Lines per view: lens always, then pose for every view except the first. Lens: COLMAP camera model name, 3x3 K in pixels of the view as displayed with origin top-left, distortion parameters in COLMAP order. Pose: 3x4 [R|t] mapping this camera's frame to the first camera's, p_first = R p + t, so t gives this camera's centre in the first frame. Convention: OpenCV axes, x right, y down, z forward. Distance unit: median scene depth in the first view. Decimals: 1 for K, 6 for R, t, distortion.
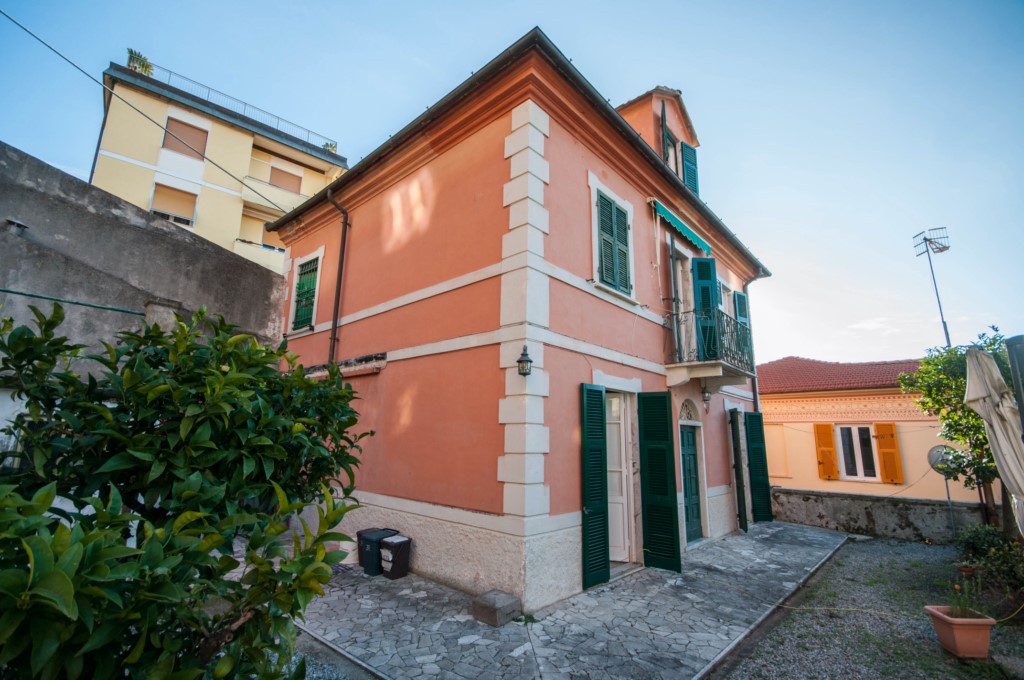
lens RADIAL K [[454.8, 0, 507.2], [0, 454.8, 338.9], [0, 0, 1]] dist [-0.003658, -0.007238]
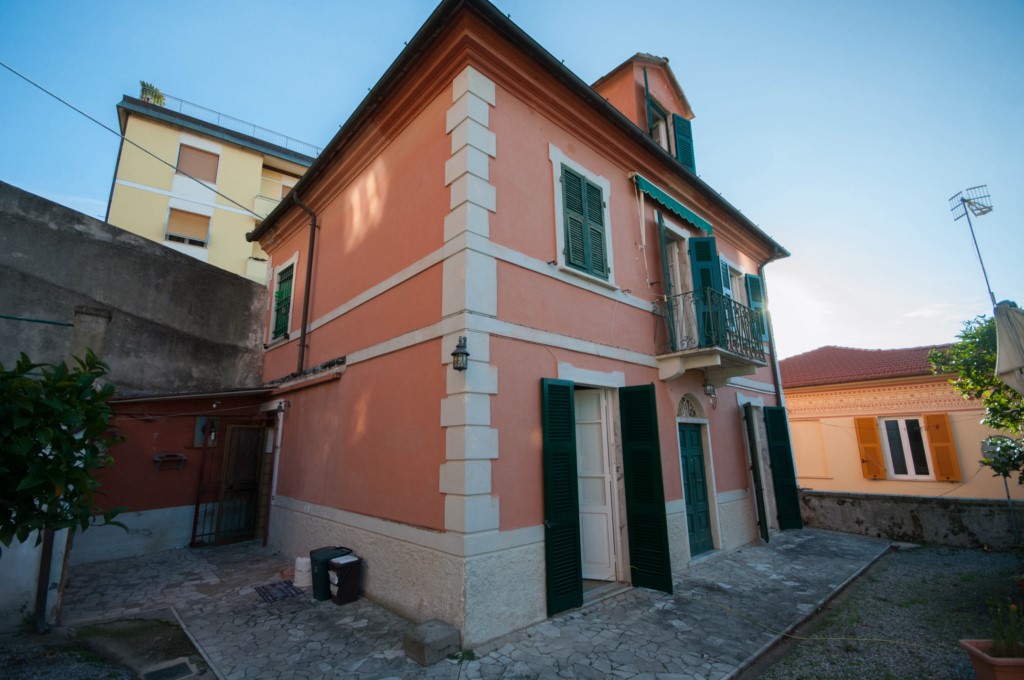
lens RADIAL K [[454.8, 0, 507.7], [0, 454.8, 338.9], [0, 0, 1]] dist [-0.003658, -0.007238]
pose [[0.995992, -0.050341, -0.073932, 0.137857], [0.049060, 0.998614, -0.019044, 0.029222], [0.074788, 0.015341, 0.997081, 0.096518]]
